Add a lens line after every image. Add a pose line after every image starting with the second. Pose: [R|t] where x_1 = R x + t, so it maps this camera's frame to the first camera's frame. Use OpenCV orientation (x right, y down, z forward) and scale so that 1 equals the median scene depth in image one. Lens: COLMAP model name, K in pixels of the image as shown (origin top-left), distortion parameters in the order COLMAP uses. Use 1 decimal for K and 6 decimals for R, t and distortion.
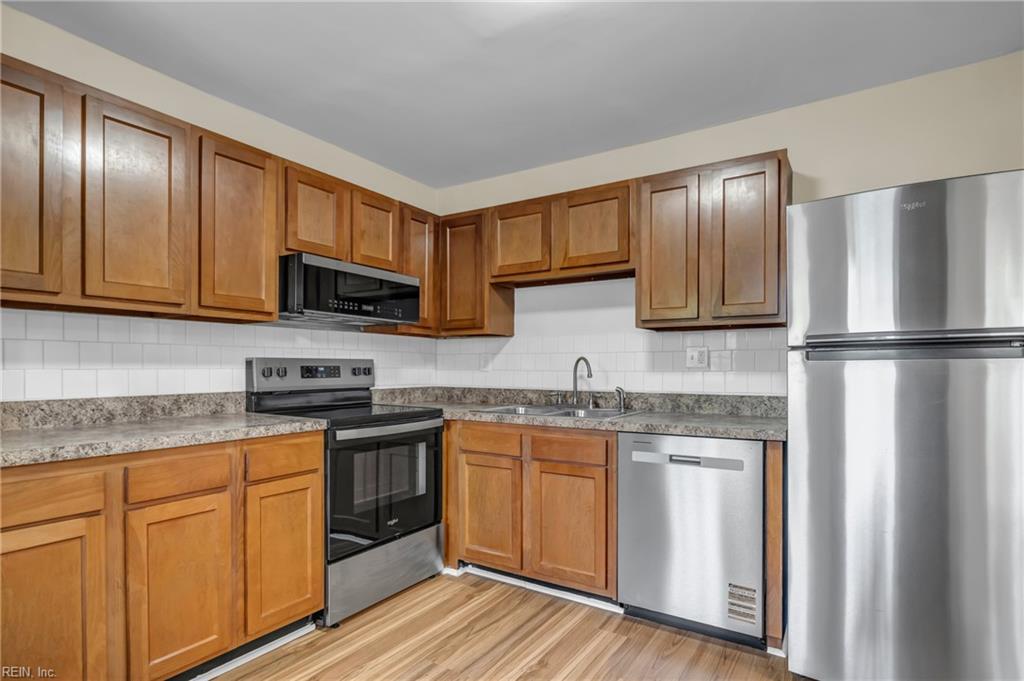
lens RADIAL K [[527.6, 0, 523.2], [0, 527.6, 369.5], [0, 0, 1]] dist [-0.005080, 0.000213]
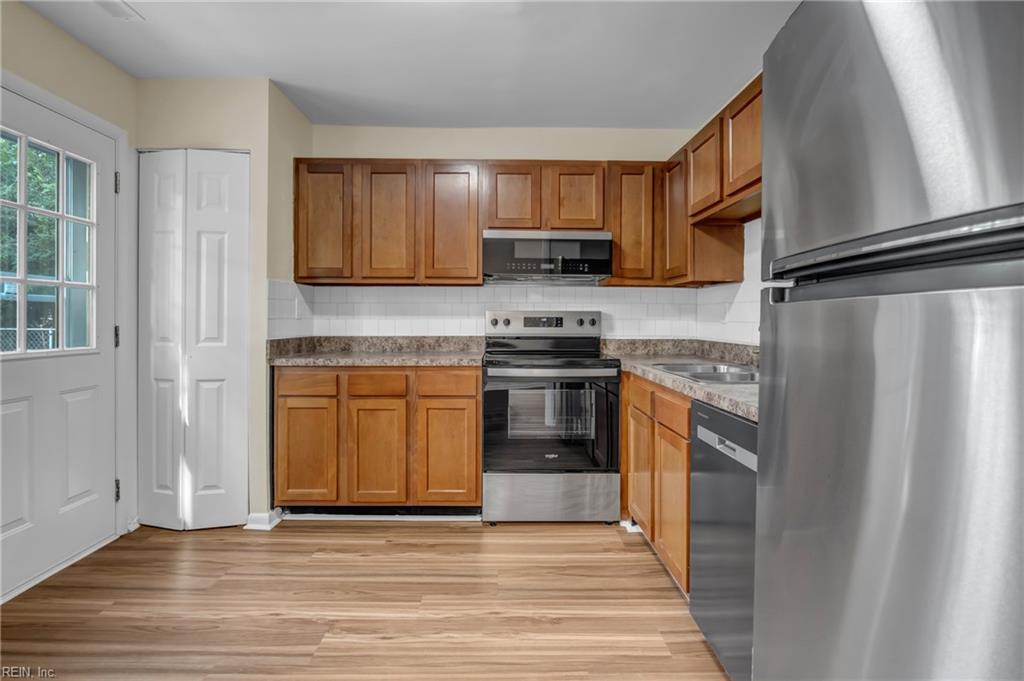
lens RADIAL K [[527.6, 0, 508.6], [0, 527.6, 319.2], [0, 0, 1]] dist [-0.005080, 0.000213]
pose [[0.538039, -0.000020, -0.842920, 0.650431], [-0.005413, 0.999979, -0.003478, 0.002747], [0.842903, 0.006434, 0.538028, 0.318601]]
